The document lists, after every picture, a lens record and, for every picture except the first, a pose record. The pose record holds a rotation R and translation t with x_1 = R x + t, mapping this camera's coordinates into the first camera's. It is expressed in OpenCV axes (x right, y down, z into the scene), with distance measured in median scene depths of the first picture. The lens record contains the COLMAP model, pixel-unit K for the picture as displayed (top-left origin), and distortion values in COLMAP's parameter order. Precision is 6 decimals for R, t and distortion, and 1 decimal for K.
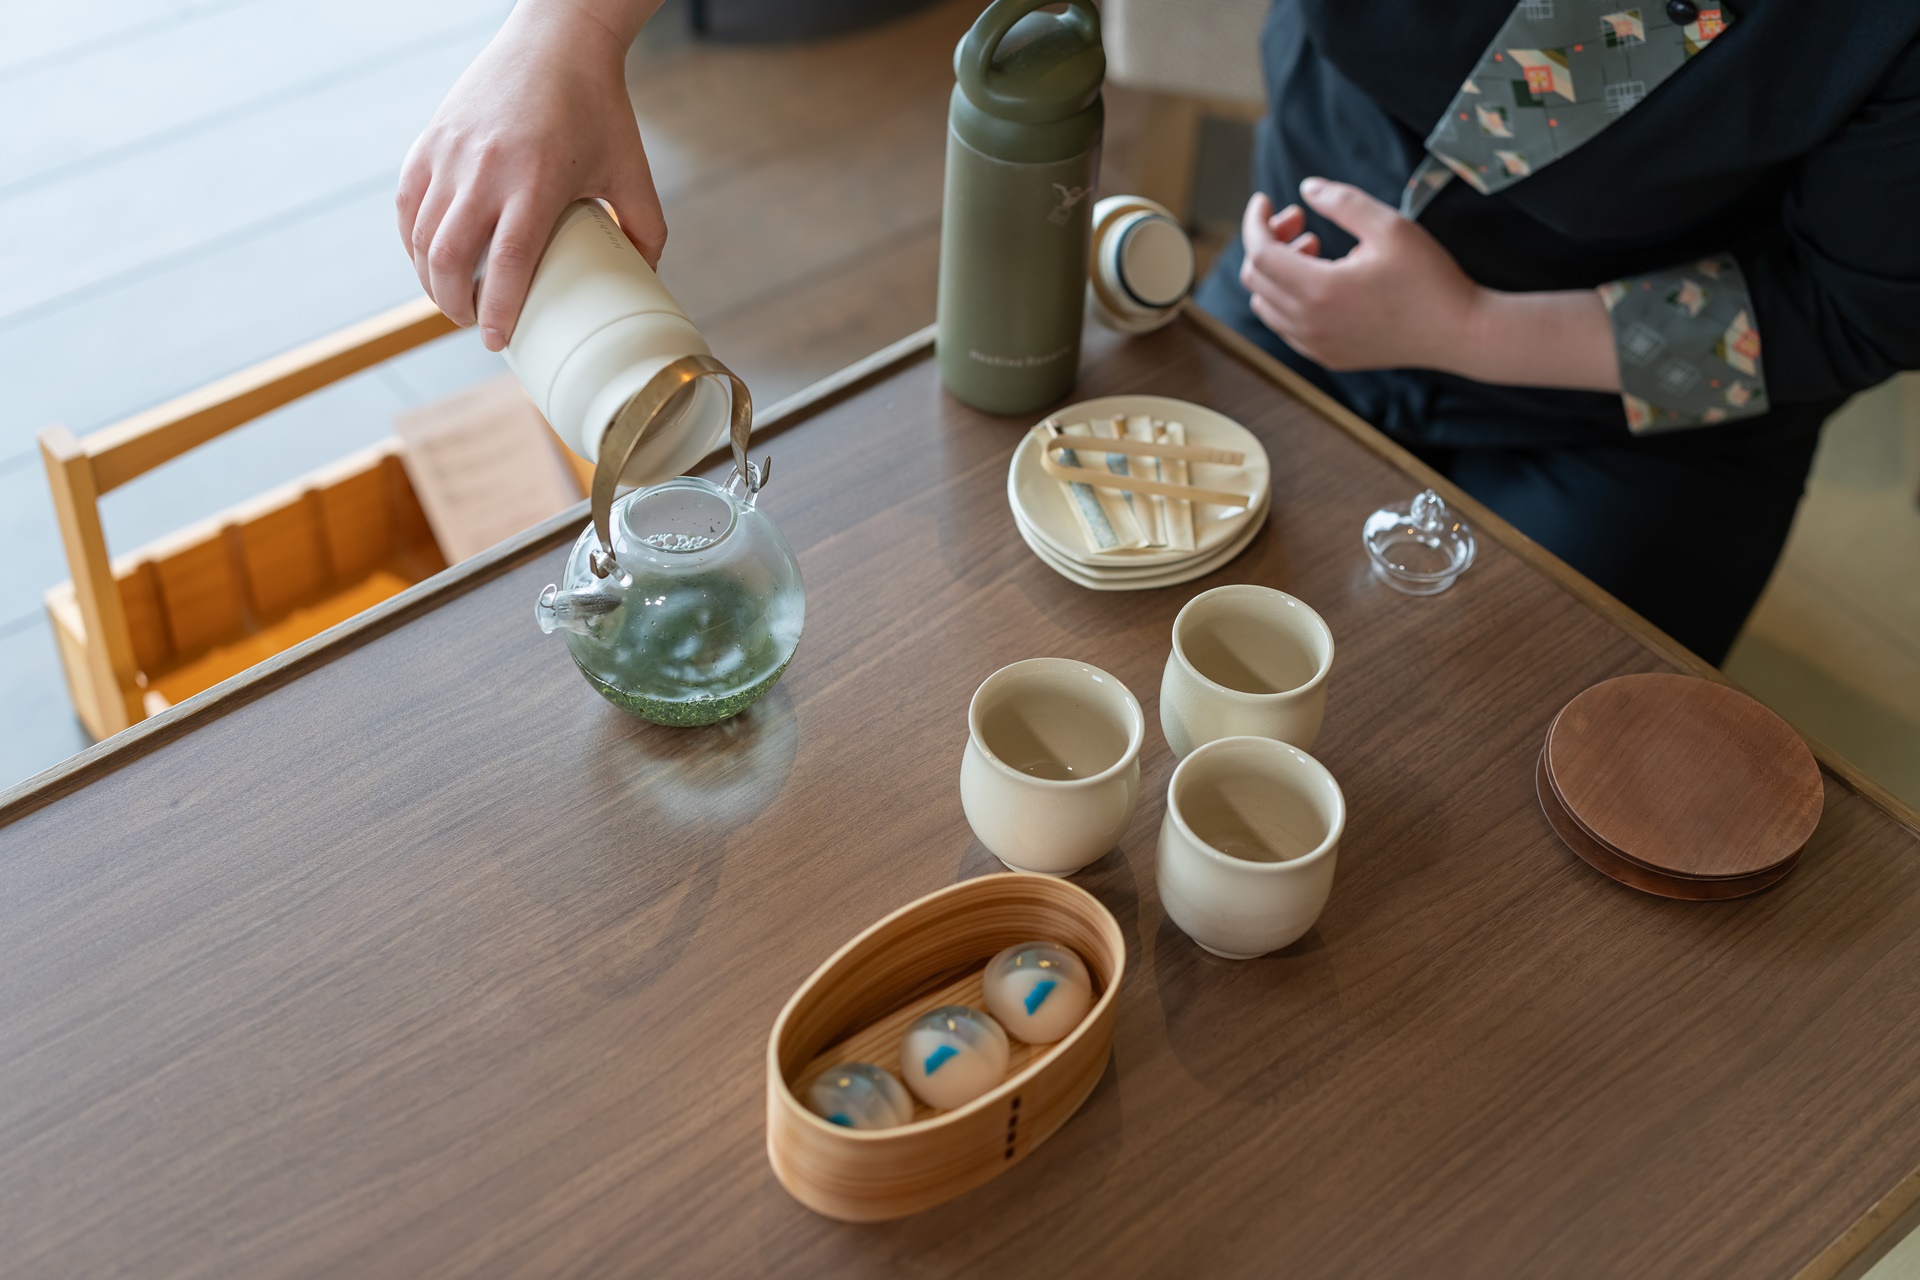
lens RADIAL K [[2755.4, 0, 972.1], [0, 2755.4, 642.9], [0, 0, 1]] dist [0.105022, 0.000000]
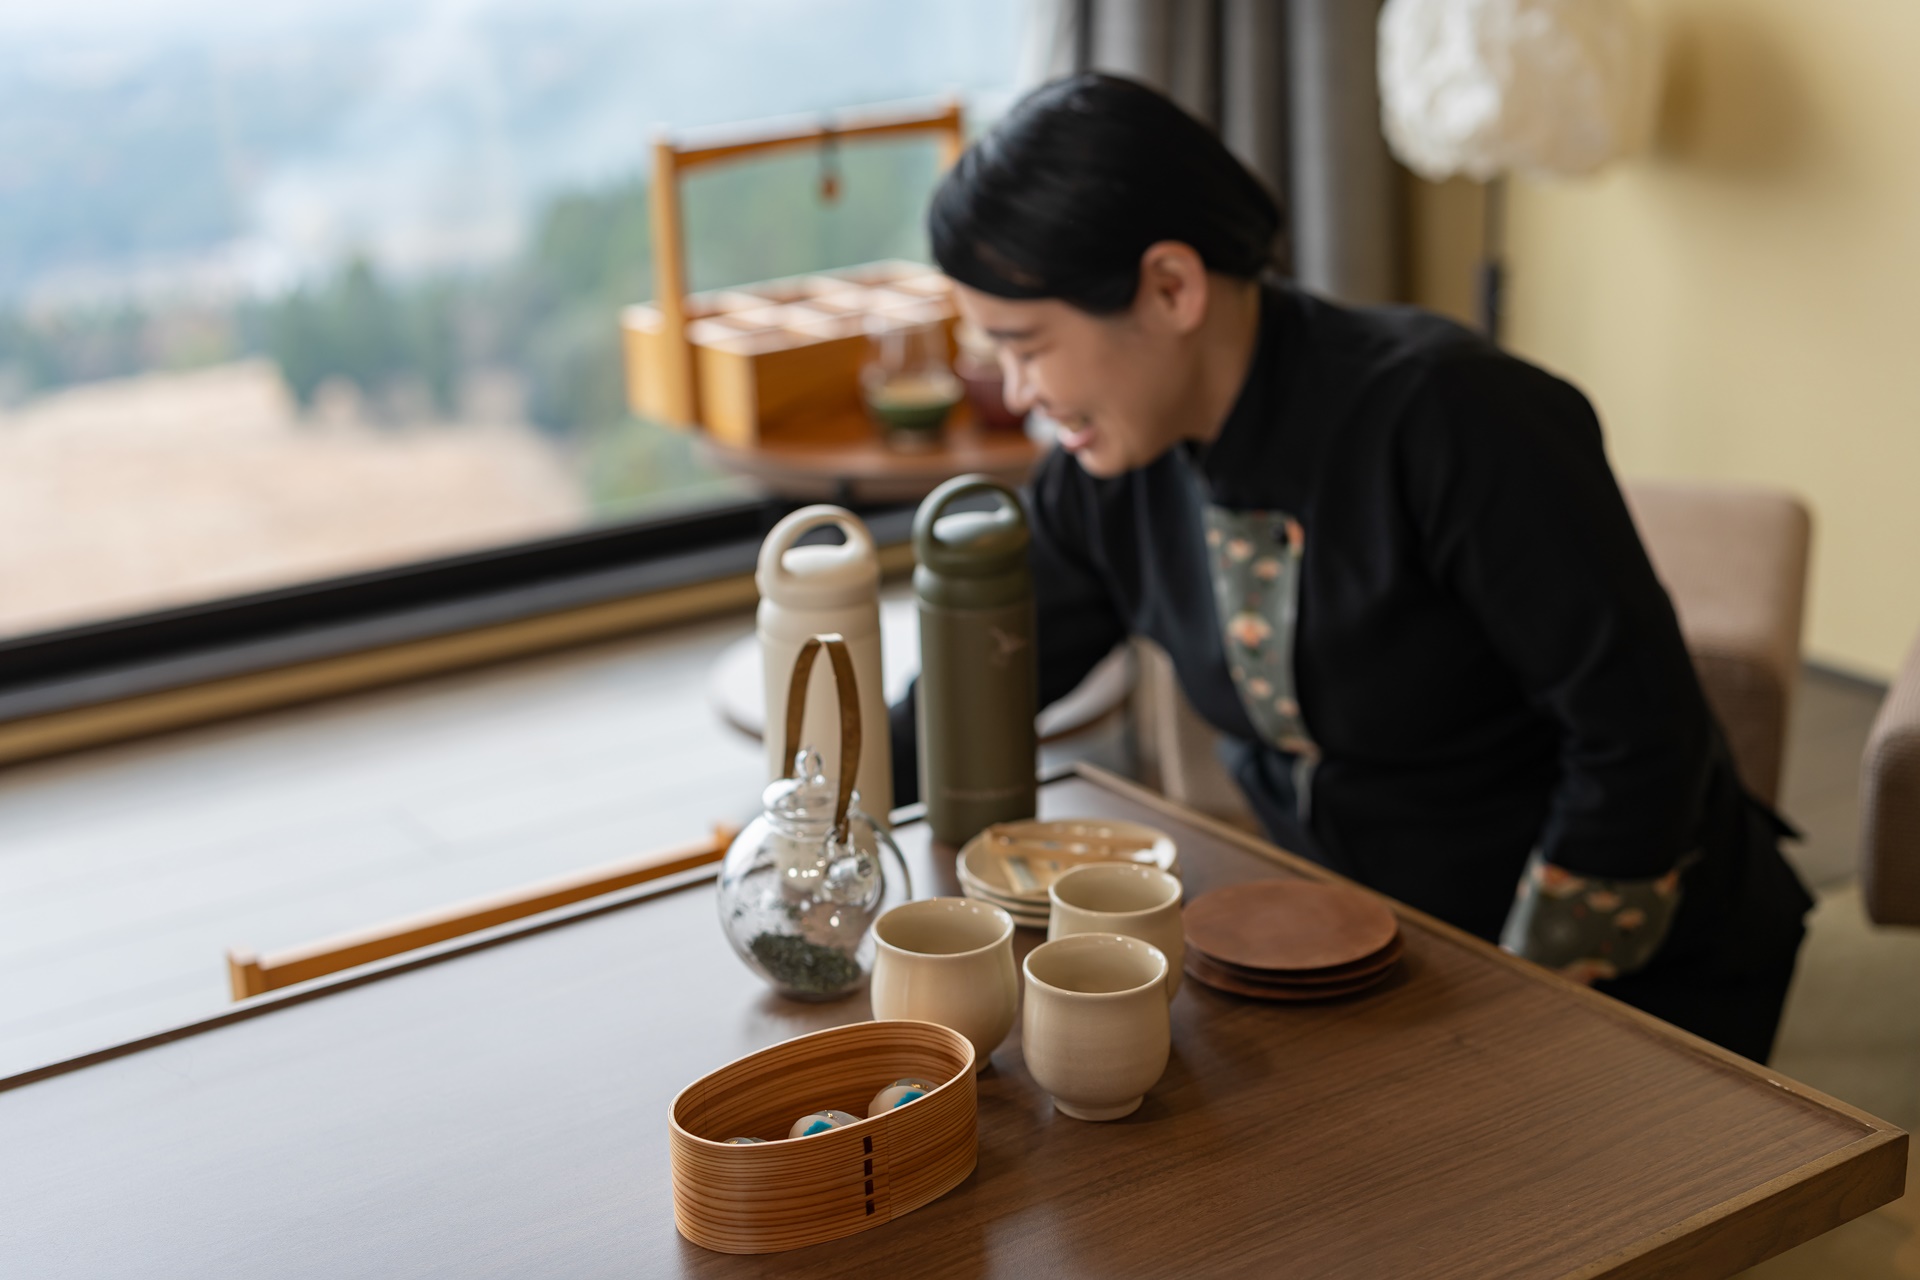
lens RADIAL K [[2755.4, 0, 950.7], [0, 2755.4, 639.7], [0, 0, 1]] dist [0.105022, 0.000000]
pose [[0.990551, -0.048352, -0.128337, 0.207876], [-0.014548, 0.893461, -0.448906, 0.488838], [0.136370, 0.446531, 0.884315, -0.155715]]
